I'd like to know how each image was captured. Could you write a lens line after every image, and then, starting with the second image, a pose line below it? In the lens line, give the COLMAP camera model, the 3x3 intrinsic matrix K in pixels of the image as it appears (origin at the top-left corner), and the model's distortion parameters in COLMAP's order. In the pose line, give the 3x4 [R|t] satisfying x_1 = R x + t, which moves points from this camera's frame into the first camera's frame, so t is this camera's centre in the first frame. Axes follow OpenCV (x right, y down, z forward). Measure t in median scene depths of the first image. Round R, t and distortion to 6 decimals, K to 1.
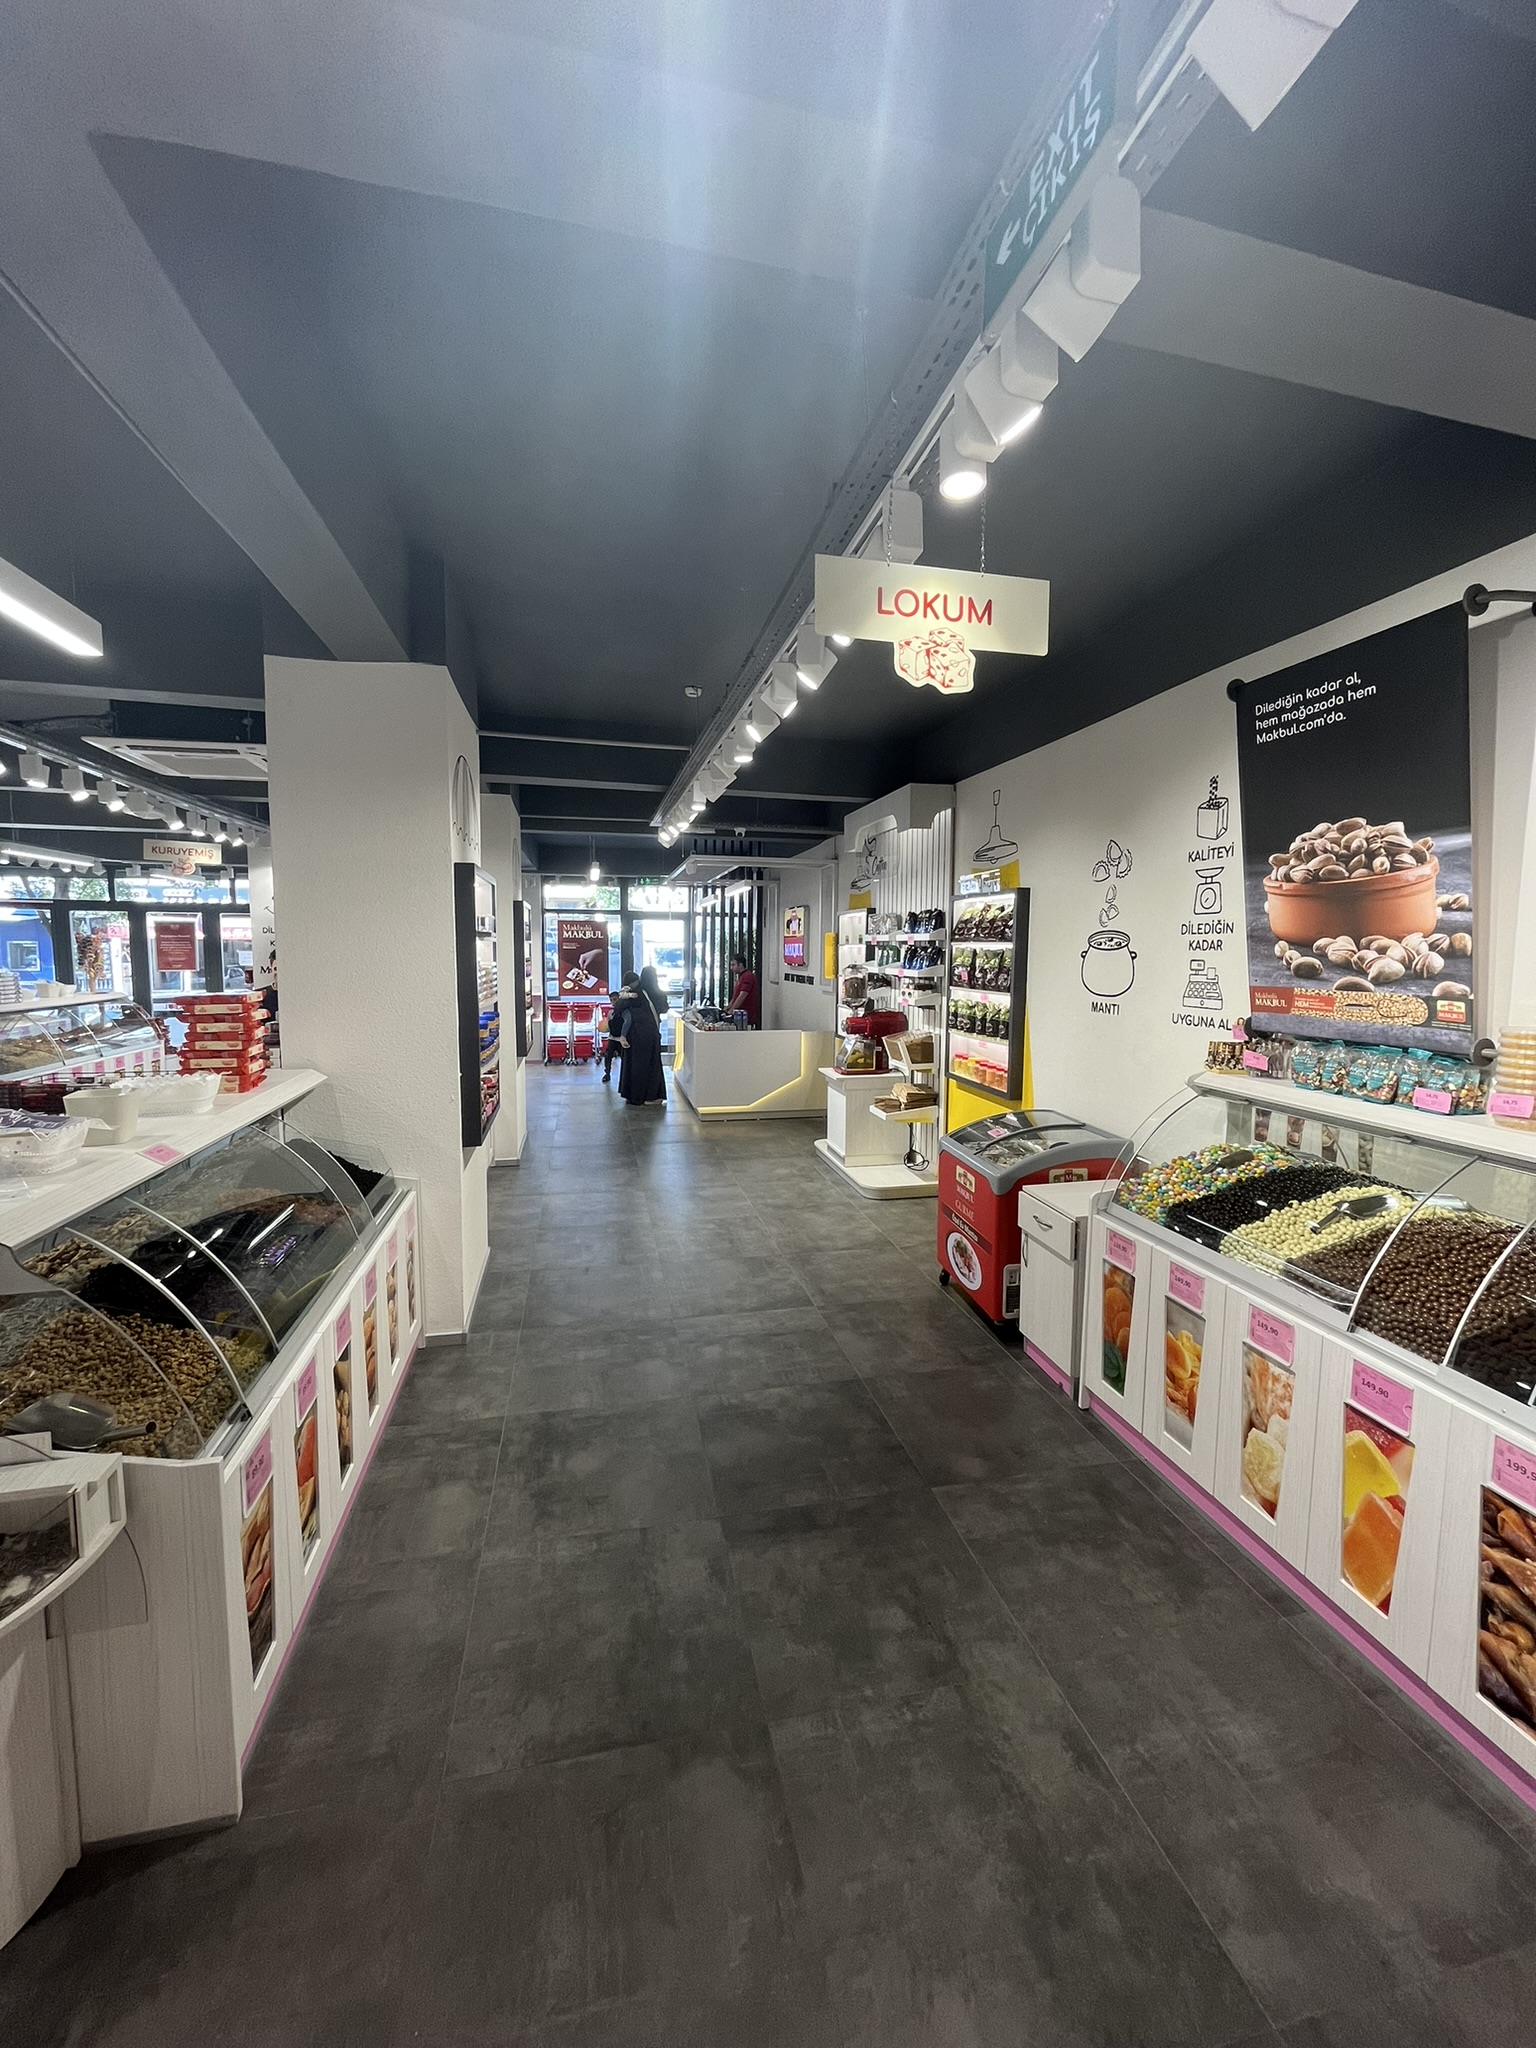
lens RADIAL K [[820.5, 0, 768.2], [0, 820.5, 1023.0], [0, 0, 1]] dist [0.001197, -0.000344]
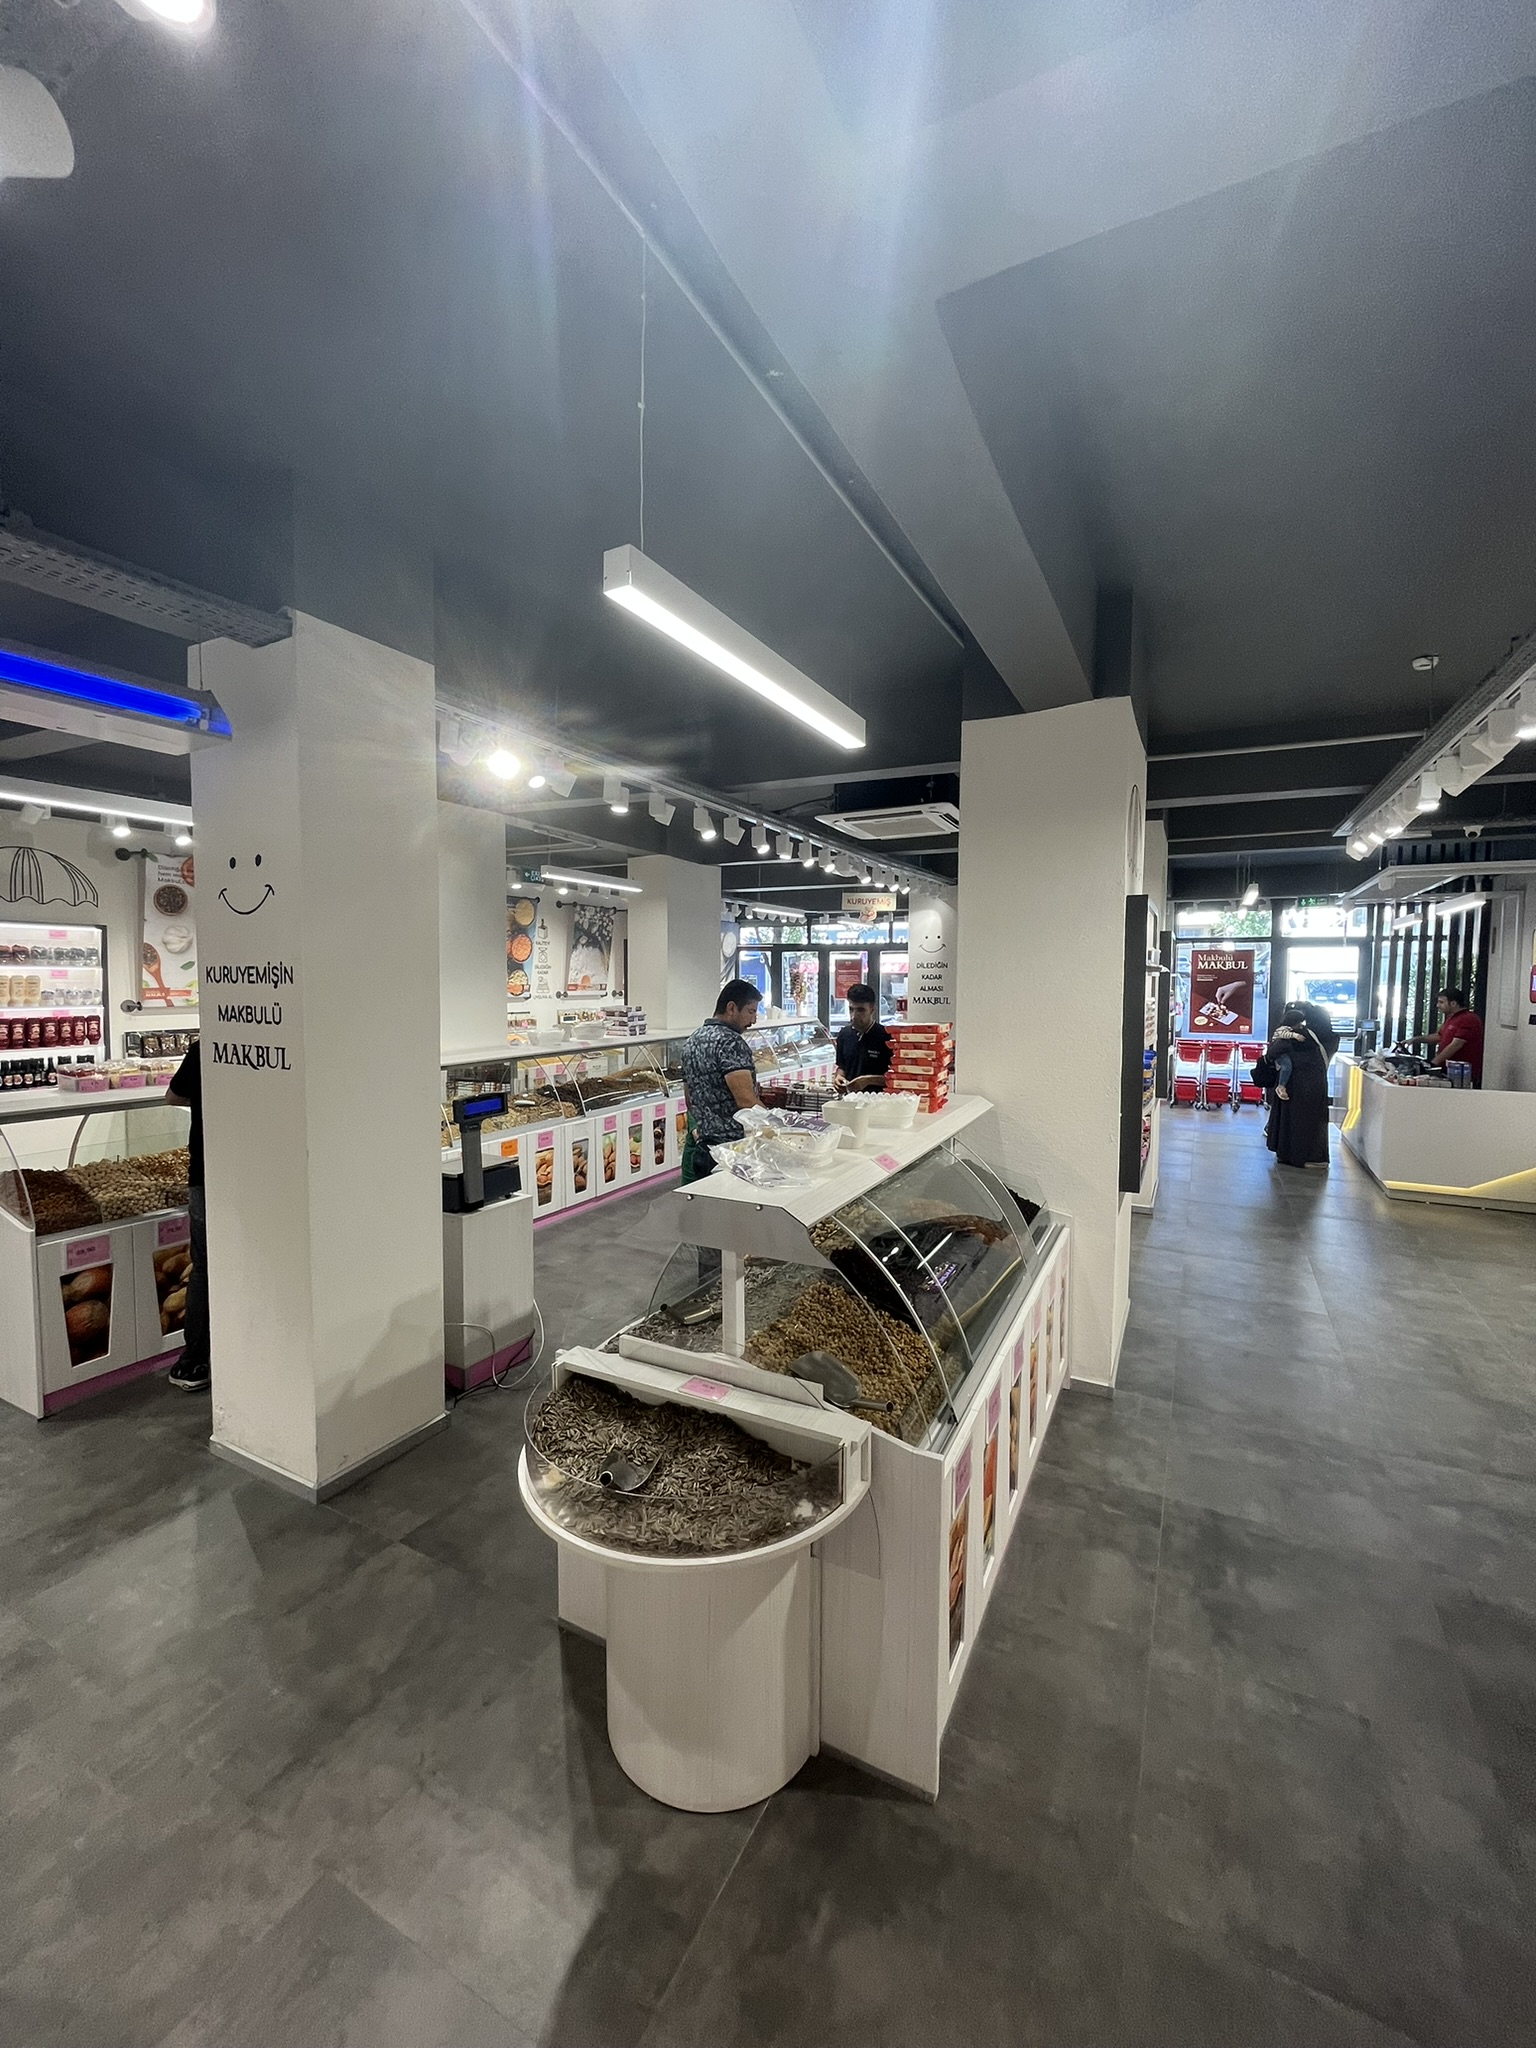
lens RADIAL K [[820.5, 0, 771.3], [0, 820.5, 1025.6], [0, 0, 1]] dist [0.001197, -0.000344]
pose [[0.764635, 0.034713, -0.643528, -0.071780], [-0.056972, 0.998280, -0.013845, -0.004704], [0.641940, 0.047249, 0.765298, -0.000975]]
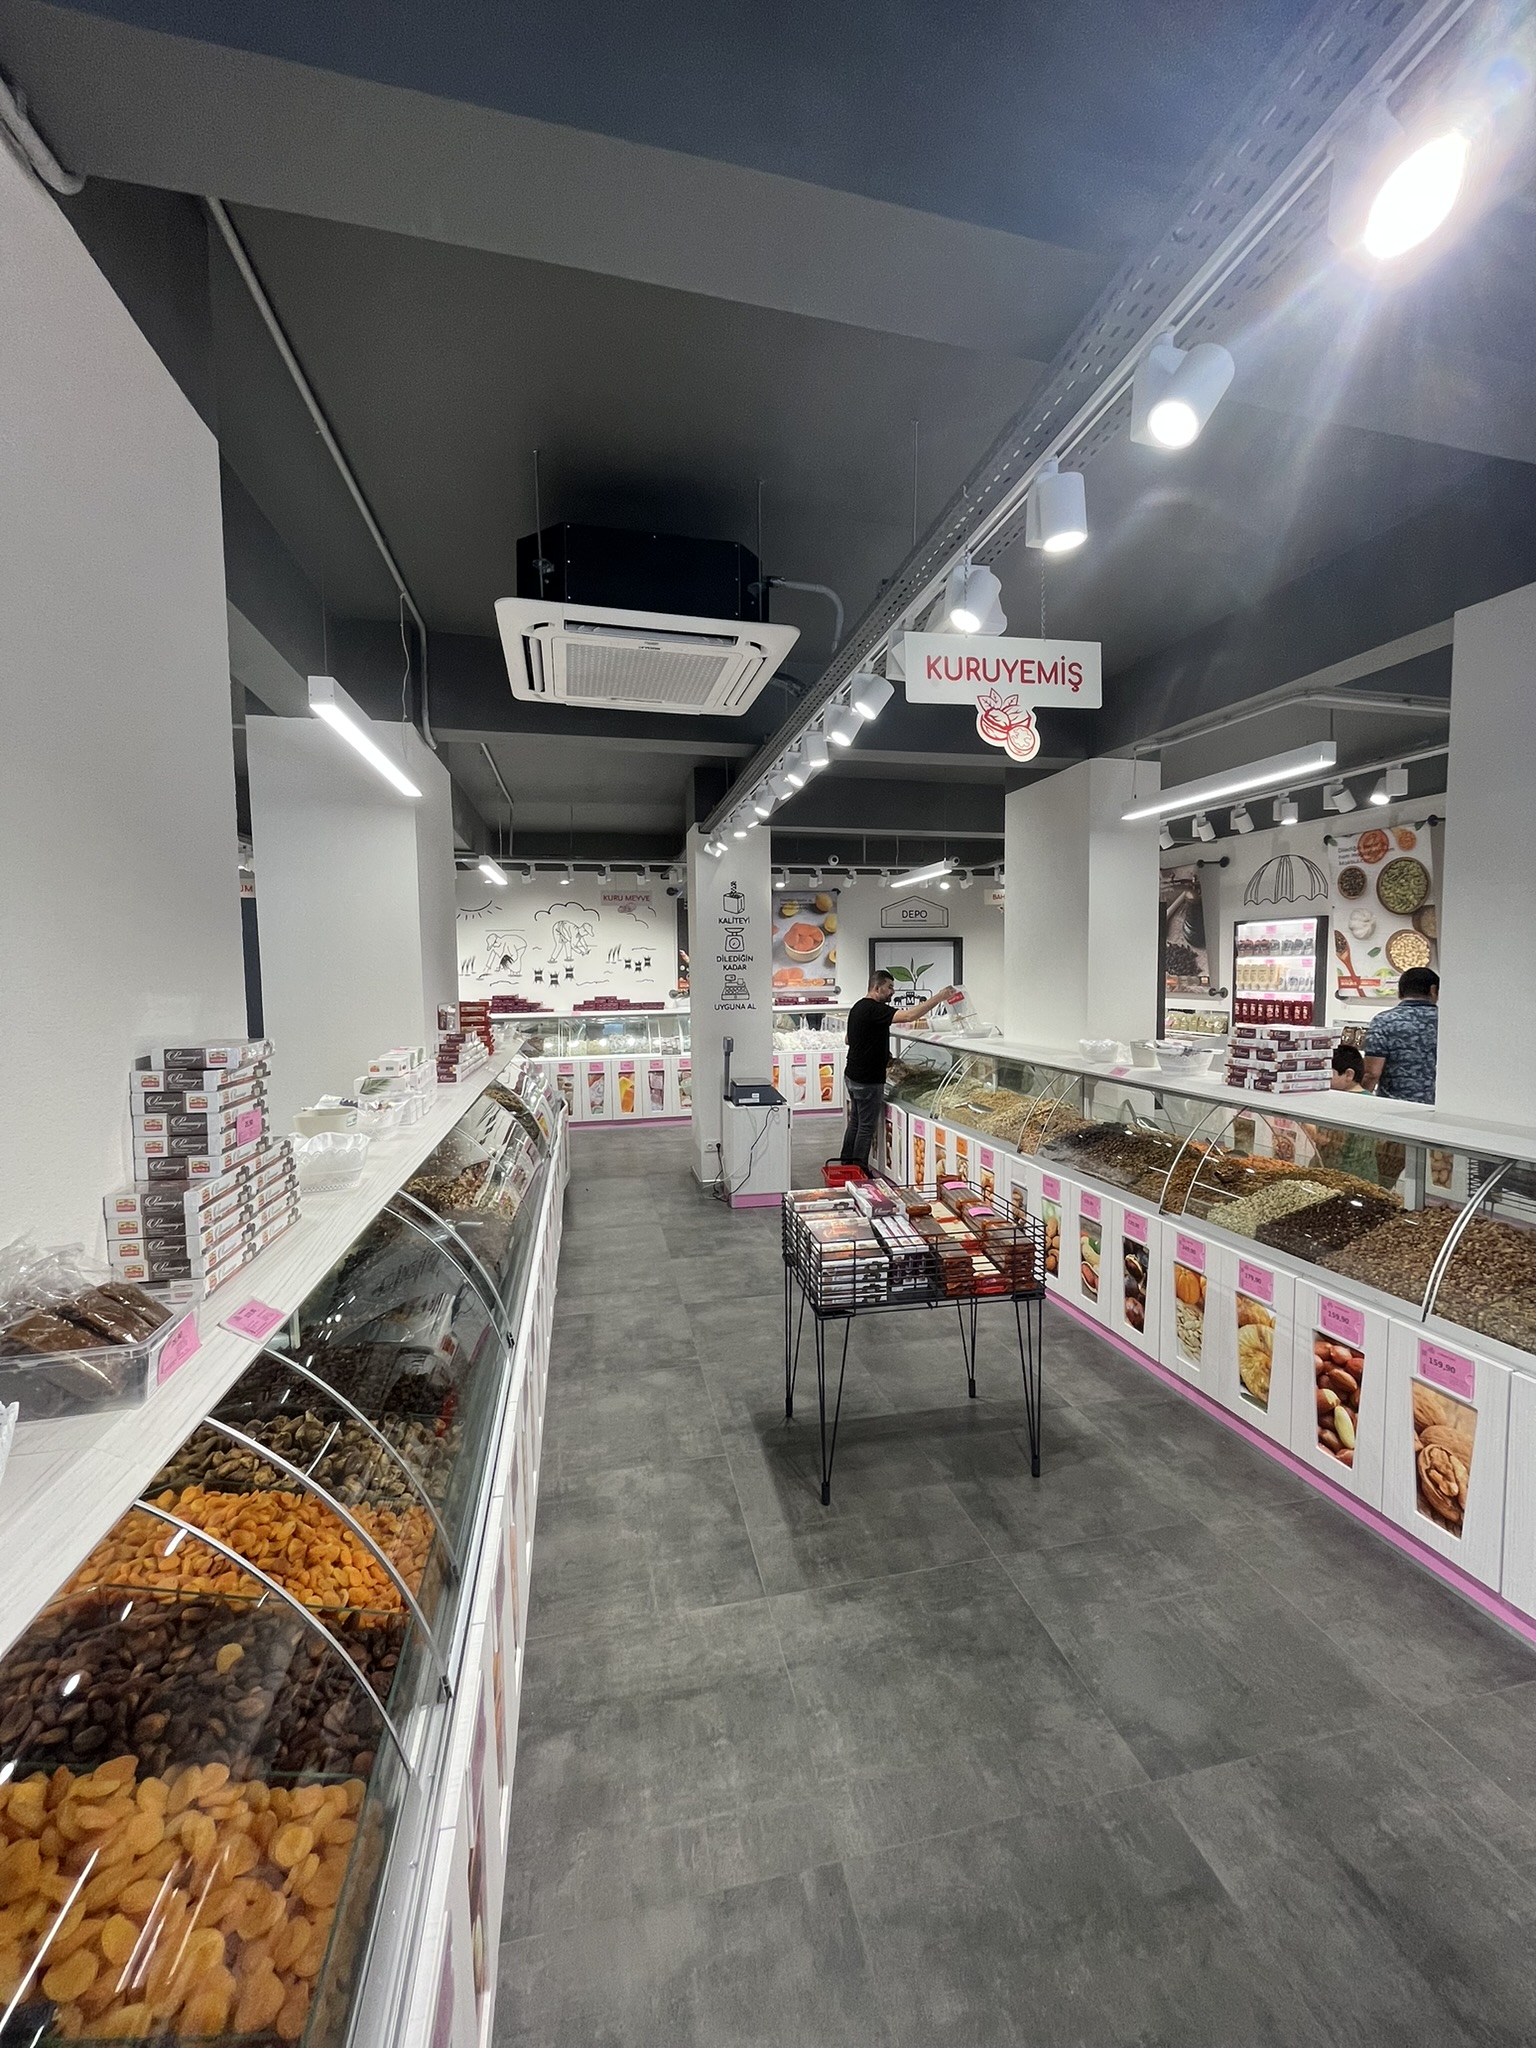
lens RADIAL K [[820.5, 0, 759.7], [0, 820.5, 1020.4], [0, 0, 1]] dist [0.001197, -0.000344]
pose [[-0.999960, 0.001587, 0.008816, -0.500103], [0.002956, 0.987512, 0.157519, -0.099010], [-0.008456, 0.157538, -0.987477, 0.982334]]
